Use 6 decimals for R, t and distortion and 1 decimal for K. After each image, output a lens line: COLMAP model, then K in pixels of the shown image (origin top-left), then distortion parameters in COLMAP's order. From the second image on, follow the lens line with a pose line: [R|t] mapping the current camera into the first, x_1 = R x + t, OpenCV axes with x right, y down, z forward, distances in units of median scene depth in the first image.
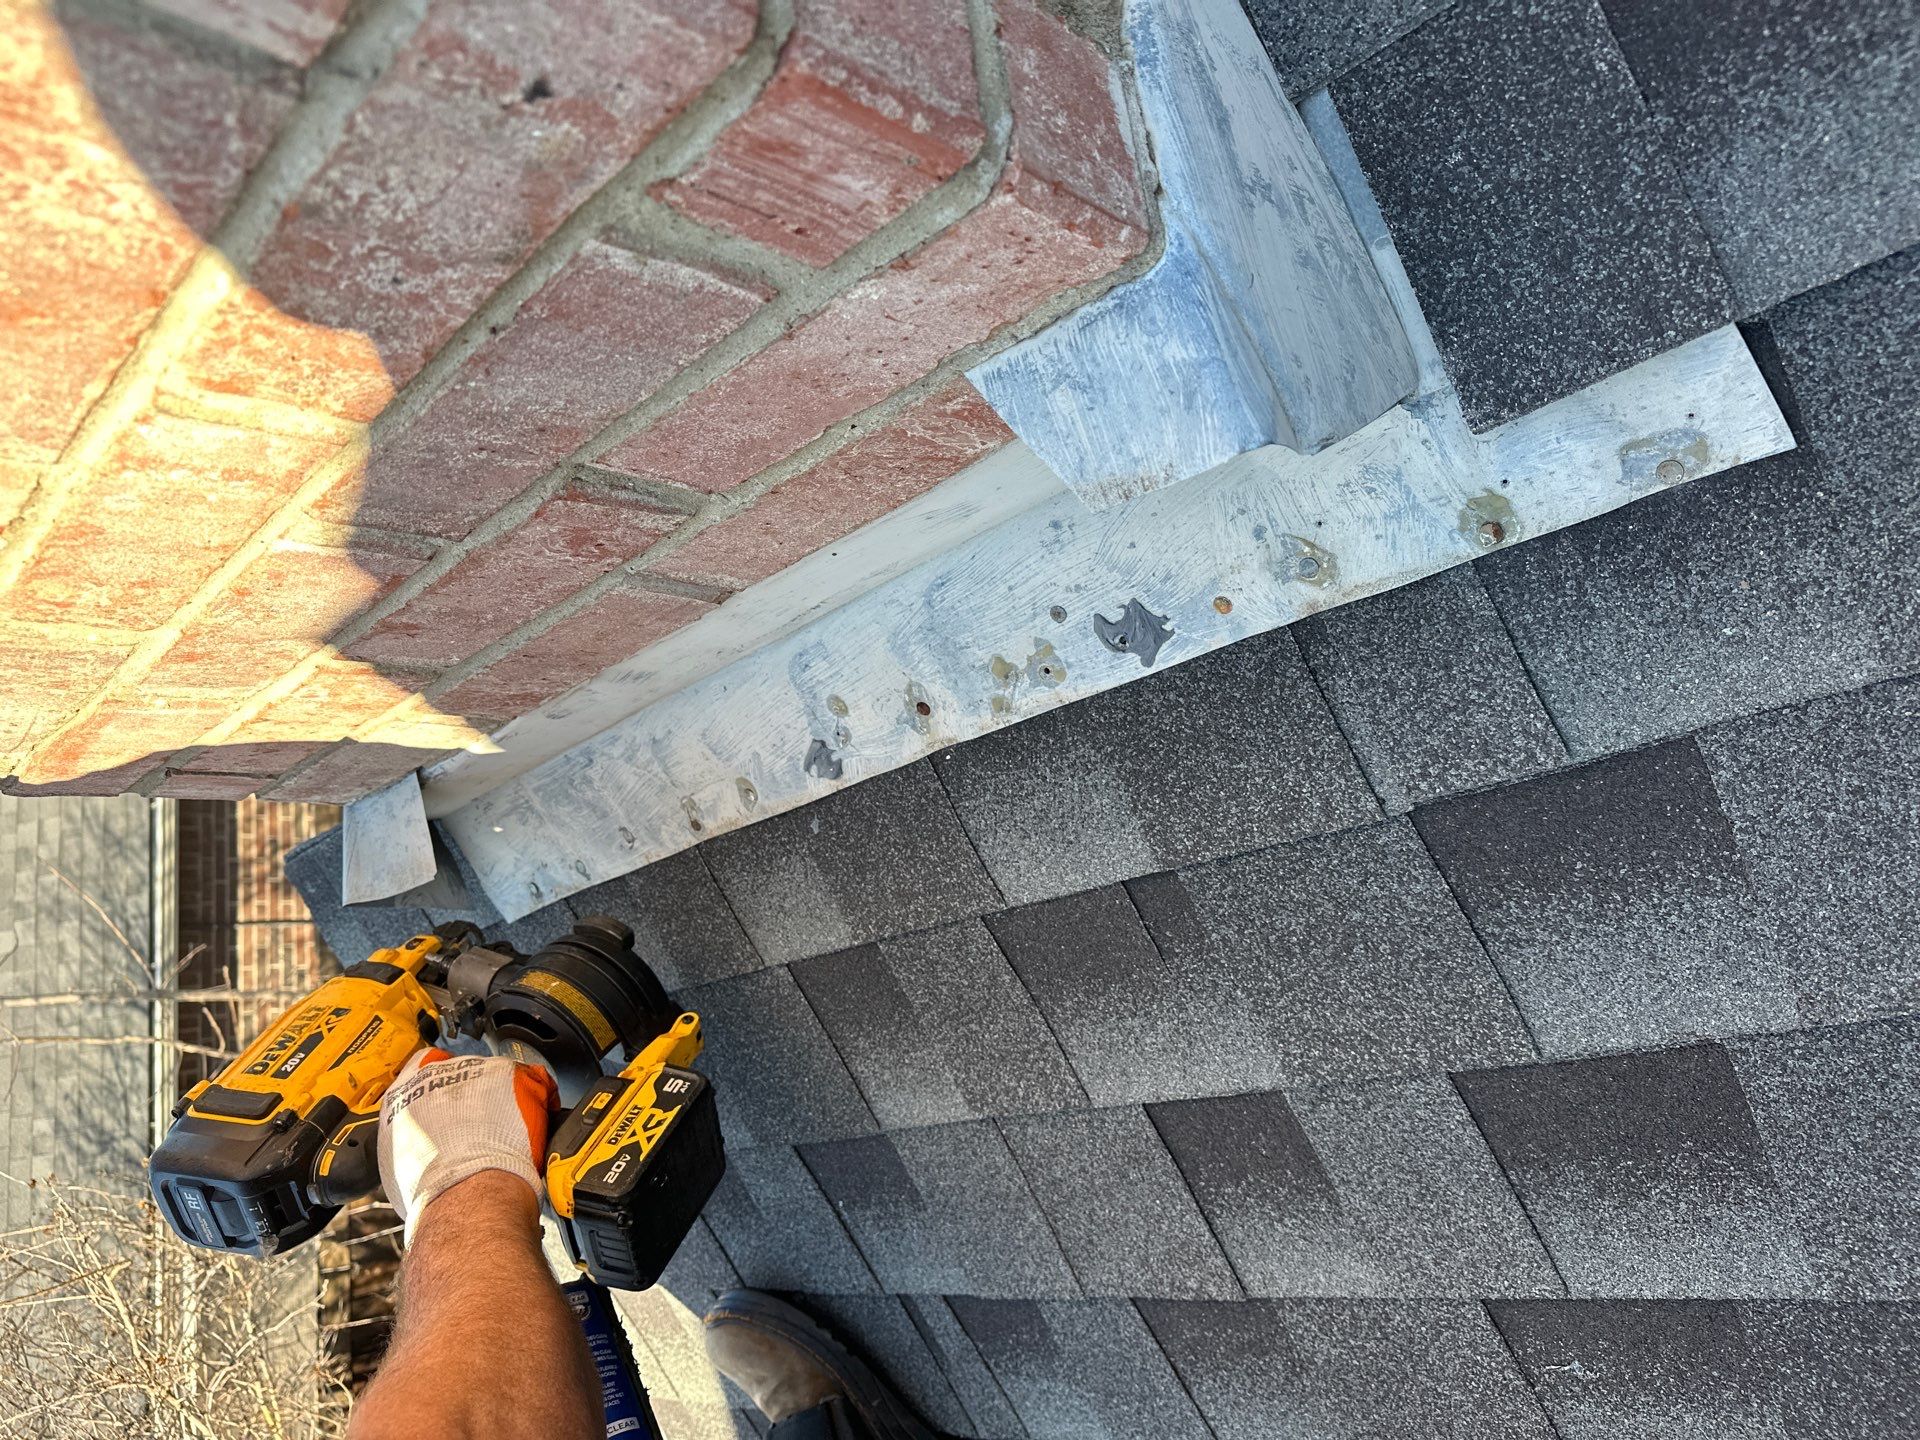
lens RADIAL K [[1283.0, 0, 960.0], [0, 1283.0, 720.0], [0, 0, 1]] dist [0.025696, -0.030959]
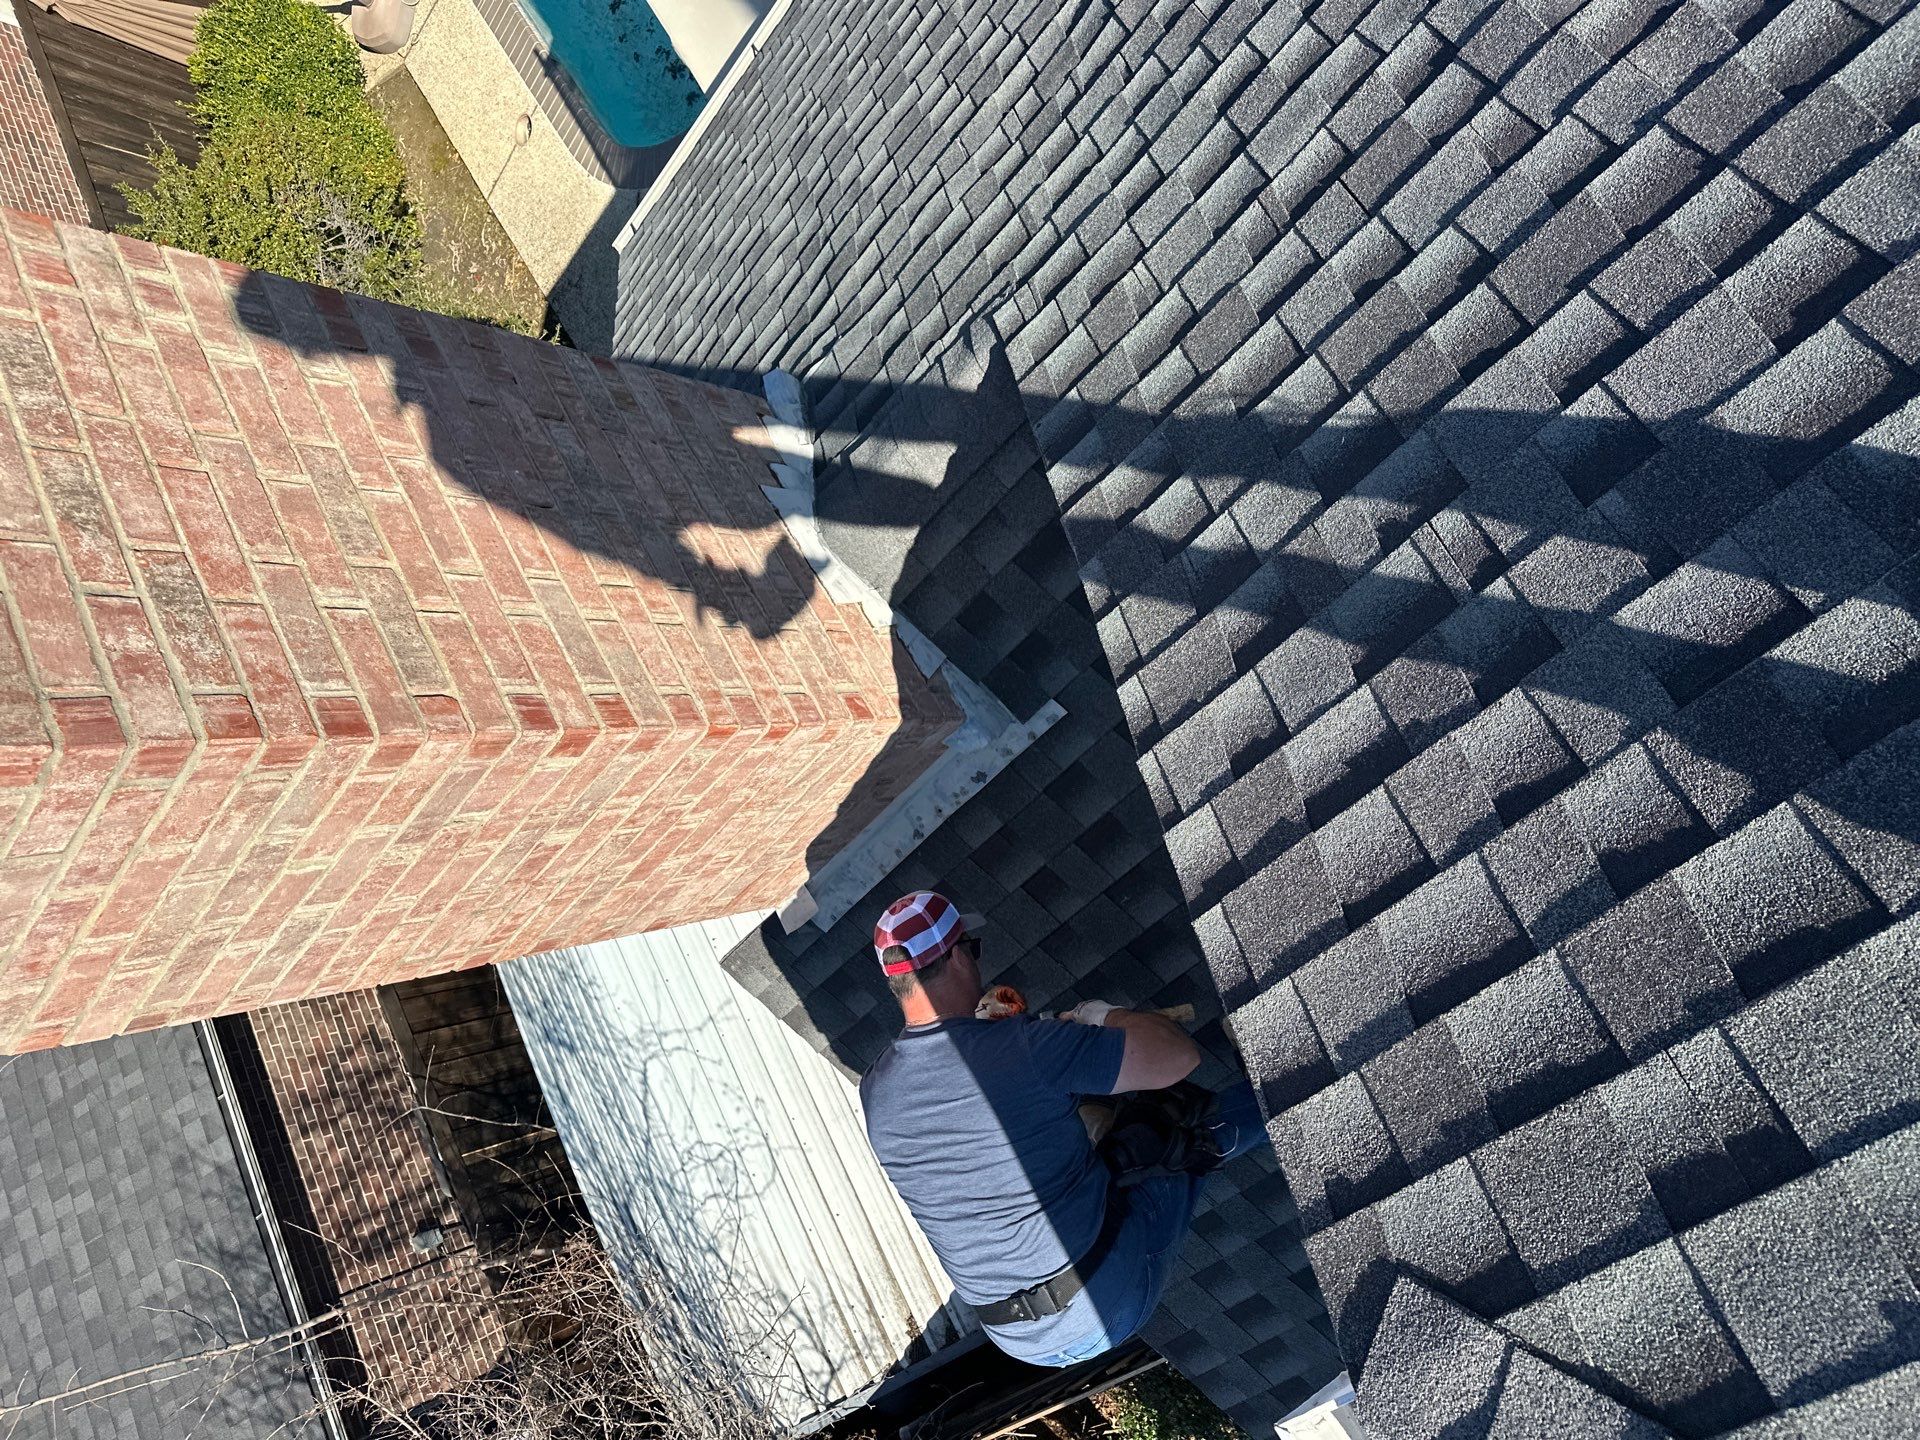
lens RADIAL K [[1283.0, 0, 960.0], [0, 1283.0, 720.0], [0, 0, 1]] dist [0.025696, -0.030959]
pose [[0.932180, -0.315861, 0.176841, -0.624969], [0.342853, 0.927122, -0.151319, 0.378564], [-0.116157, 0.201687, 0.972538, -3.223790]]
